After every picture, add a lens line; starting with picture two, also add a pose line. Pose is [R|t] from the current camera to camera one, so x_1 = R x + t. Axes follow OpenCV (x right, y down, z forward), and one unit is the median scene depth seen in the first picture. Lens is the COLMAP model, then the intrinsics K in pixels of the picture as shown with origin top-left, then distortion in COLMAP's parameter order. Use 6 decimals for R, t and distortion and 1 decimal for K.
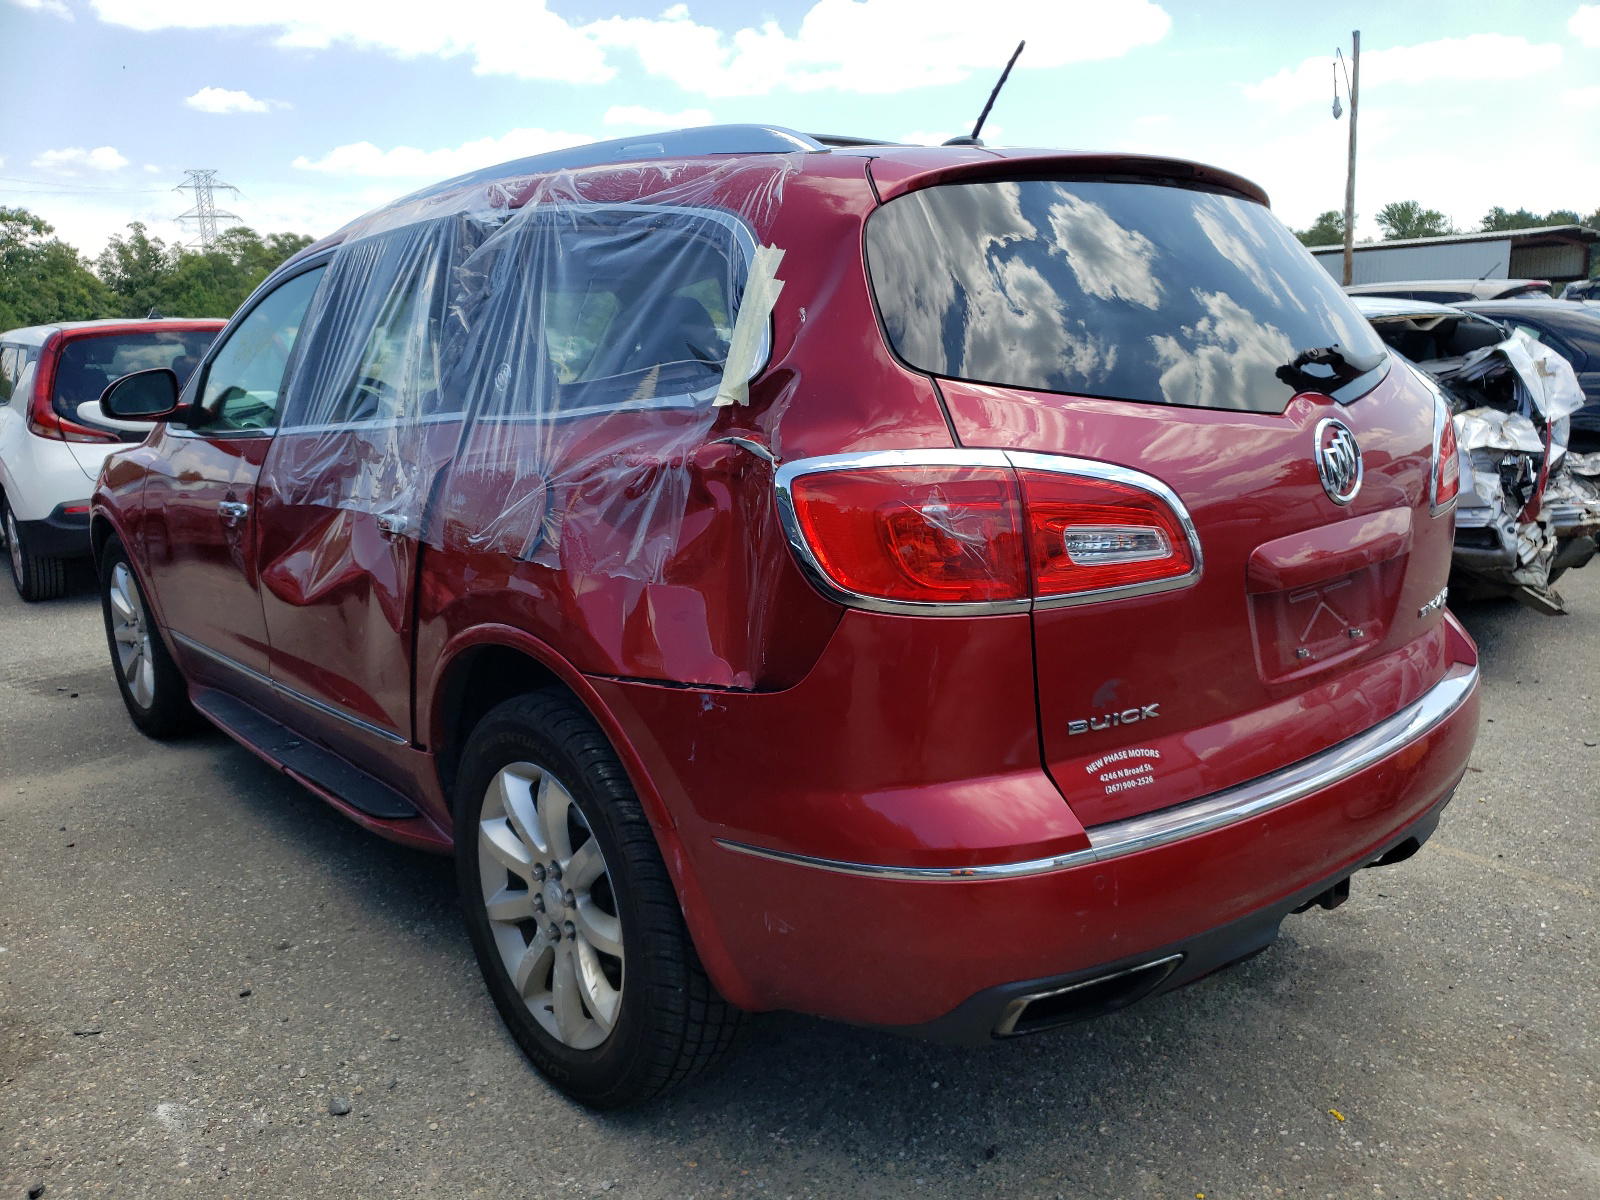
lens RADIAL K [[1128.0, 0, 800.0], [0, 1128.0, 600.0], [0, 0, 1]] dist [0.057088, -0.036333]
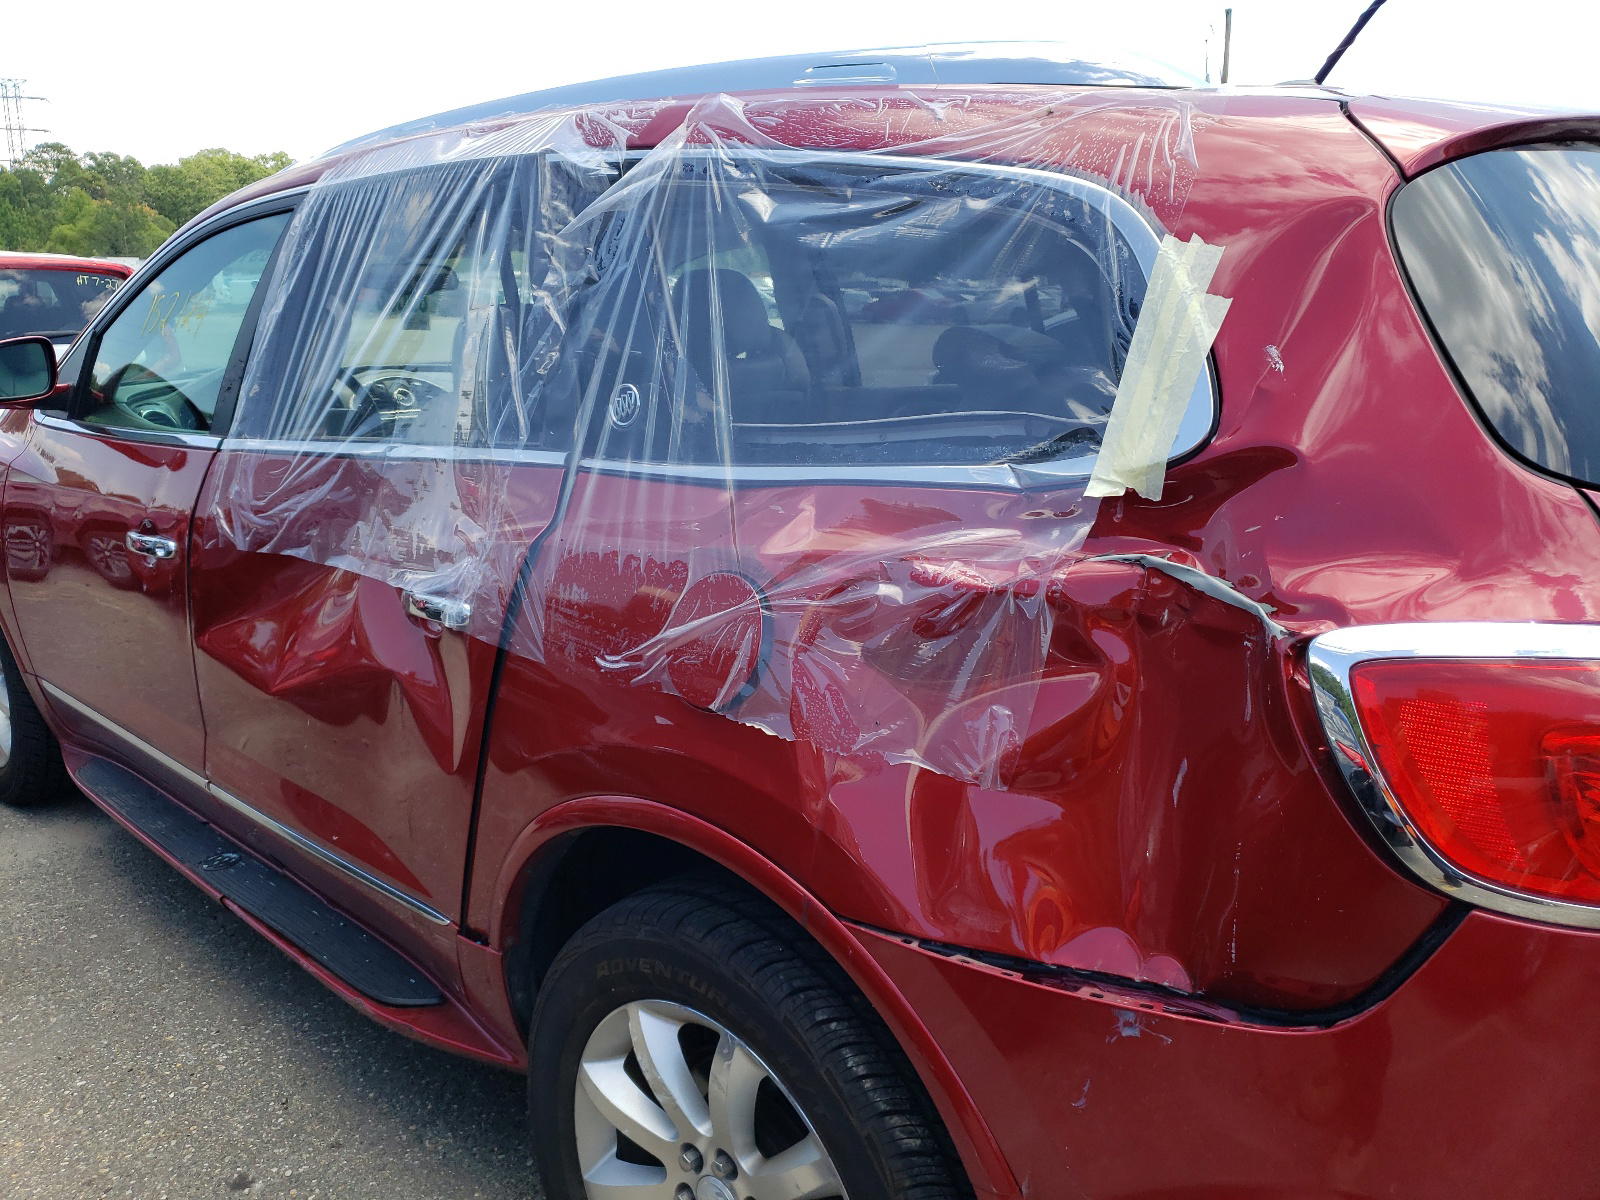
lens RADIAL K [[1128.0, 0, 800.0], [0, 1128.0, 600.0], [0, 0, 1]] dist [0.057088, -0.036333]
pose [[0.993333, 0.016160, 0.114141, -0.227451], [-0.019806, 0.999327, 0.030884, -0.100198], [-0.113565, -0.032938, 0.992984, 0.311052]]
